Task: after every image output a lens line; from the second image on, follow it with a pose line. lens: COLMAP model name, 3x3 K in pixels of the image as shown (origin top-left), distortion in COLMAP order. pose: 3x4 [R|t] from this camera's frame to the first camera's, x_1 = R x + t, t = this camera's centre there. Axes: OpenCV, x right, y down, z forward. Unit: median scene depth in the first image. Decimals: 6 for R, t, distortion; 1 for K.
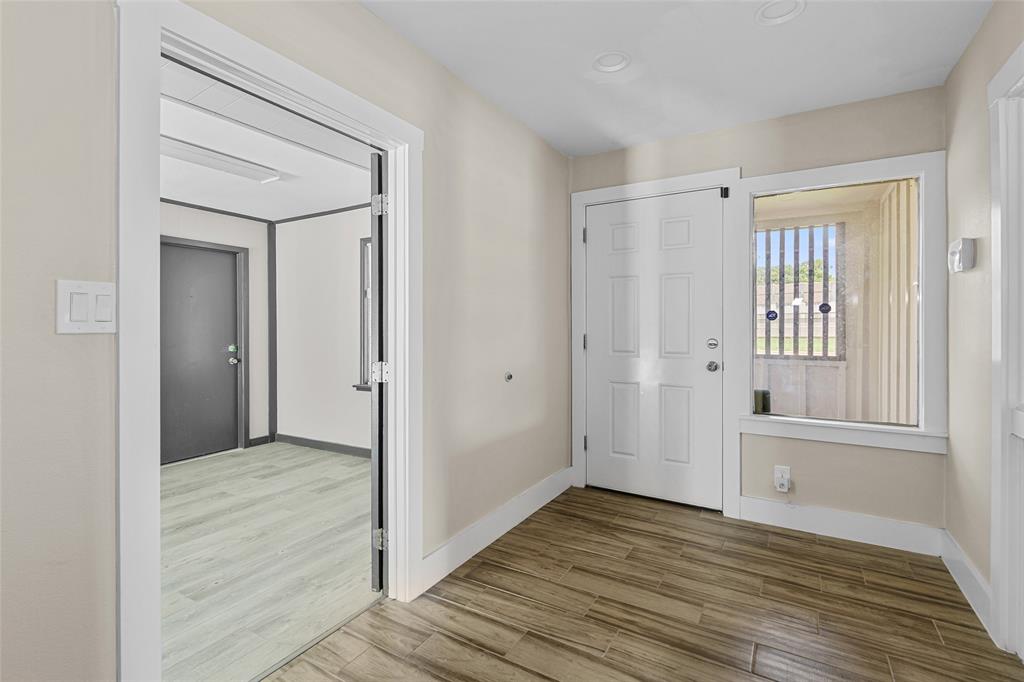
lens RADIAL K [[472.4, 0, 512.6], [0, 472.4, 328.8], [0, 0, 1]] dist [0.007965, -0.000205]
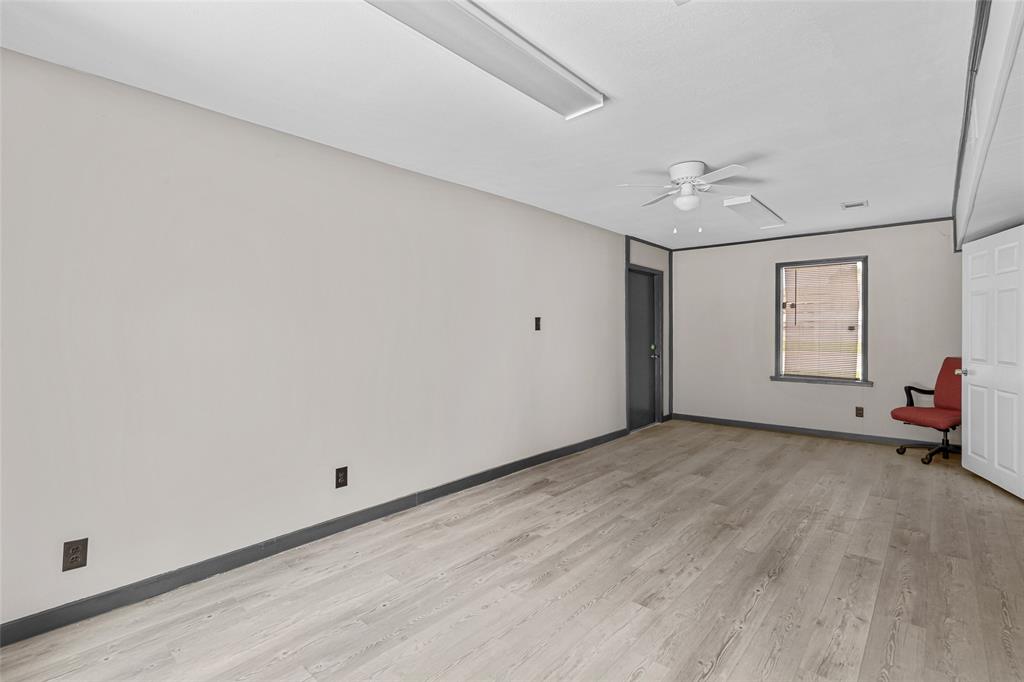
lens RADIAL K [[472.4, 0, 512.6], [0, 472.4, 328.8], [0, 0, 1]] dist [0.007965, -0.000205]
pose [[0.980575, 0.002881, -0.196122, -1.232194], [-0.004230, 0.999970, -0.006457, 0.000568], [0.196098, 0.007161, 0.980558, -0.654184]]
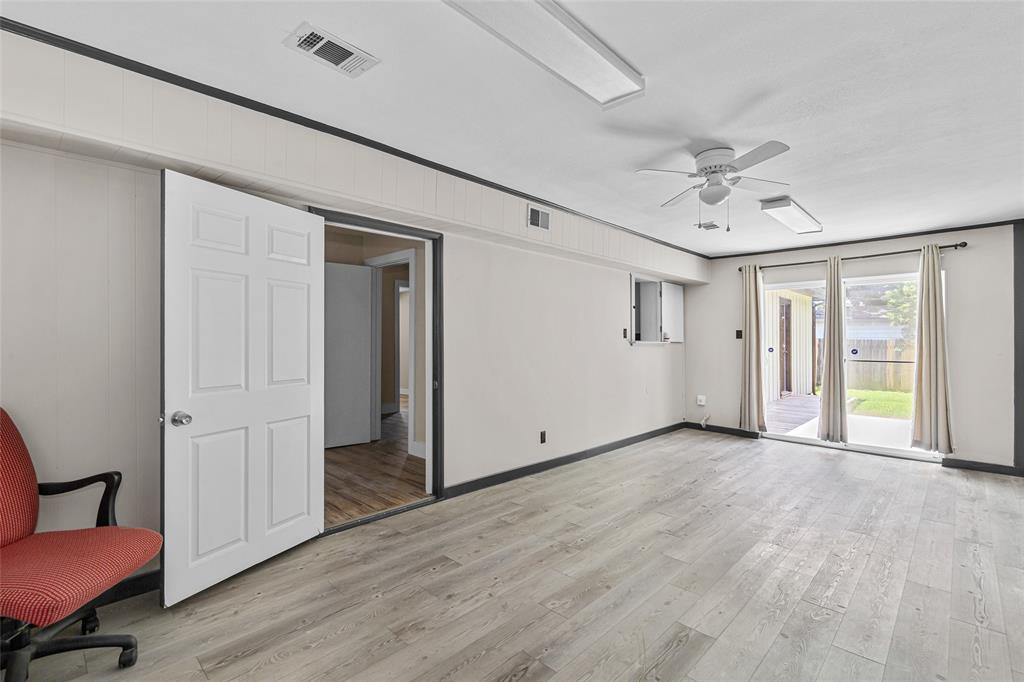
lens RADIAL K [[472.4, 0, 512.6], [0, 472.4, 328.8], [0, 0, 1]] dist [0.007965, -0.000205]
pose [[-0.973997, 0.000915, 0.226559, -0.850380], [-0.000955, 0.999966, -0.008144, -0.018600], [-0.226558, -0.008149, -0.973963, 1.649530]]
